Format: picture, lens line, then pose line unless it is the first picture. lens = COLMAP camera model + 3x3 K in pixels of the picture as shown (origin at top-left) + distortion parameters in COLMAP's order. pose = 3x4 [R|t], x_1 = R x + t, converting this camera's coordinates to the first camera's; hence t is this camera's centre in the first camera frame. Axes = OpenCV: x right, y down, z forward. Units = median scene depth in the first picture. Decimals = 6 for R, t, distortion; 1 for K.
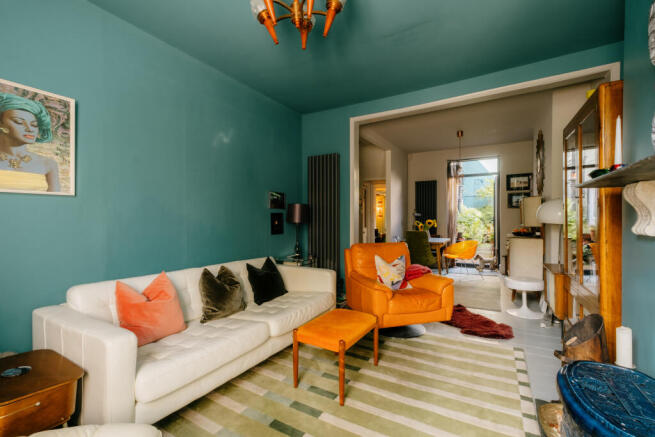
lens RADIAL K [[286.5, 0, 306.4], [0, 286.5, 216.1], [0, 0, 1]] dist [0.000159, 0.000180]
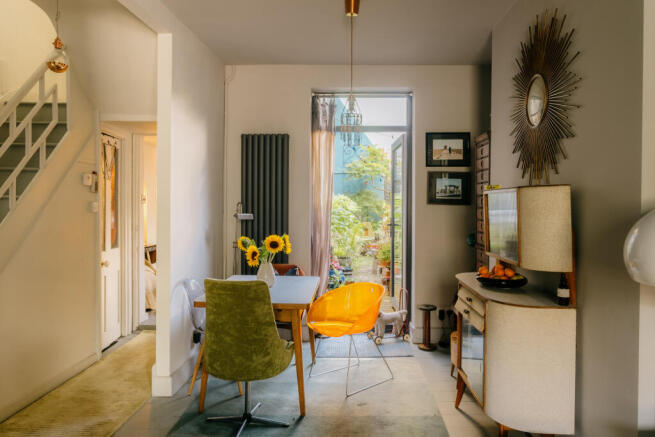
lens RADIAL K [[461.7, 0, 327.5], [0, 461.7, 213.9], [0, 0, 1]] dist [-0.049275, -0.001153]
pose [[0.863255, -0.007909, 0.504706, 0.174591], [-0.007987, 0.999538, 0.029324, -0.030809], [-0.504705, -0.029345, 0.862793, 0.417654]]
